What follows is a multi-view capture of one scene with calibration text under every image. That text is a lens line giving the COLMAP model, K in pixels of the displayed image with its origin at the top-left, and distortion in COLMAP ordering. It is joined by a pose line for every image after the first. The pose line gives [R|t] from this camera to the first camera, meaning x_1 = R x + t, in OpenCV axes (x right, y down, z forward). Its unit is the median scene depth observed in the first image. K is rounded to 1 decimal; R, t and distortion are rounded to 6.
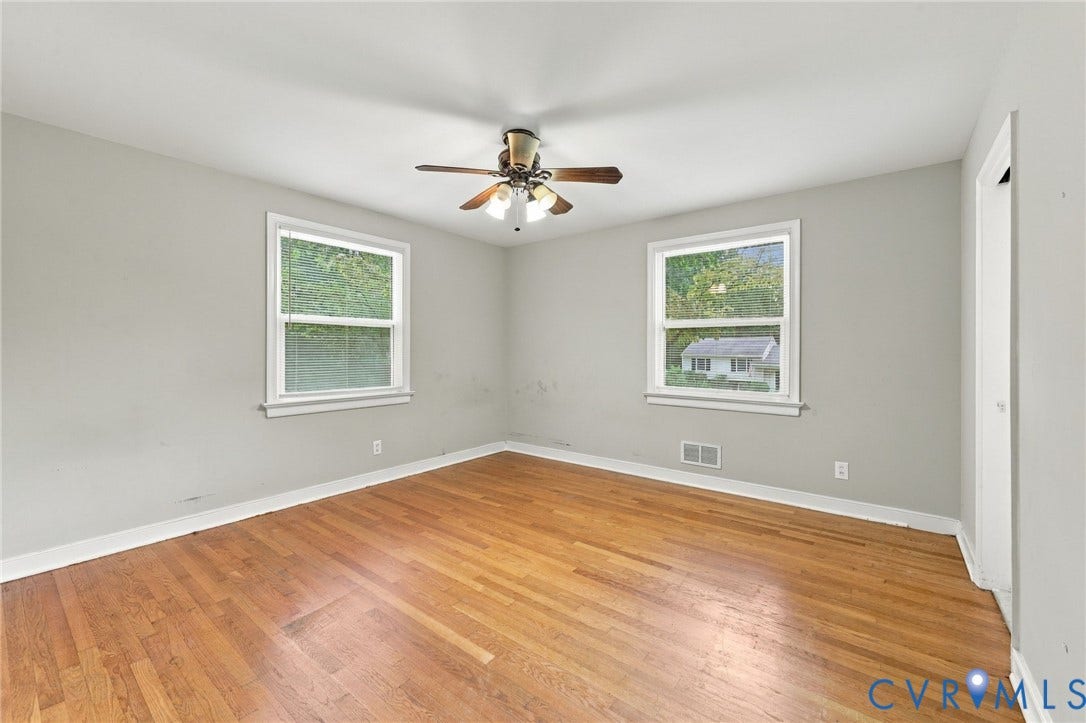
lens RADIAL K [[440.1, 0, 533.8], [0, 440.1, 354.9], [0, 0, 1]] dist [0.001593, 0.000172]
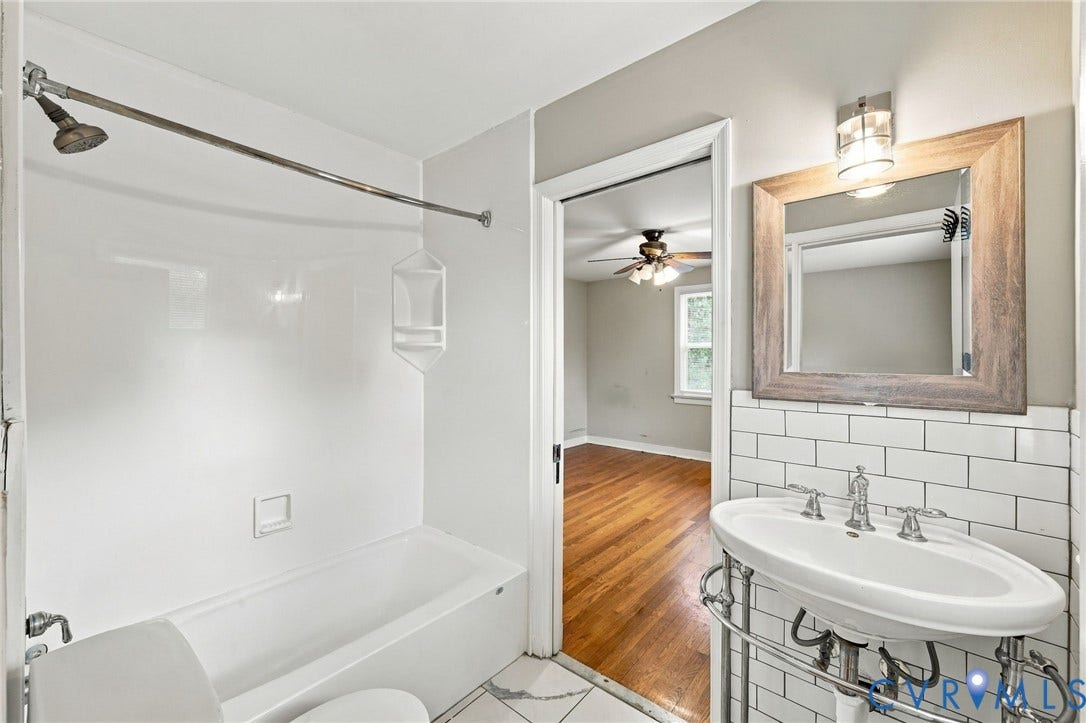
lens RADIAL K [[440.1, 0, 533.8], [0, 440.1, 354.9], [0, 0, 1]] dist [0.001593, 0.000172]
pose [[-0.041142, -0.001282, -0.999152, 1.155061], [-0.013983, 0.999902, -0.000707, -0.040630], [0.999055, 0.013942, -0.041156, 0.486520]]
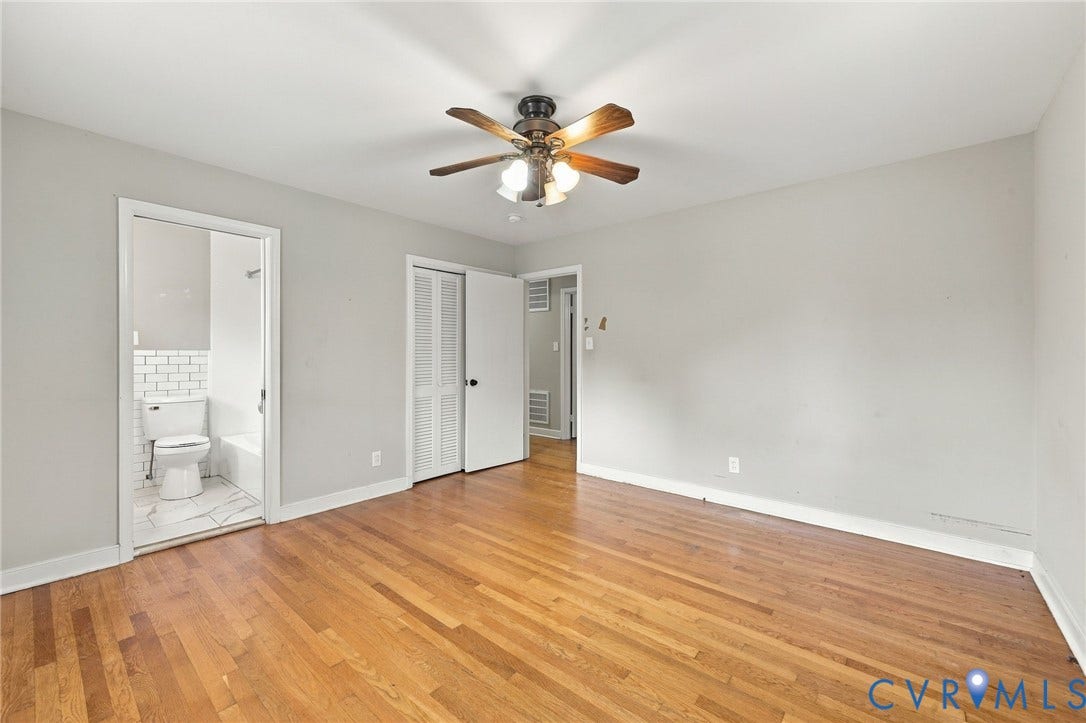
lens RADIAL K [[440.1, 0, 533.8], [0, 440.1, 354.9], [0, 0, 1]] dist [0.001593, 0.000172]
pose [[-0.999017, -0.004420, 0.044118, -0.048754], [-0.003426, 0.999739, 0.022589, -0.019883], [-0.044207, 0.022415, -0.998771, 1.403423]]
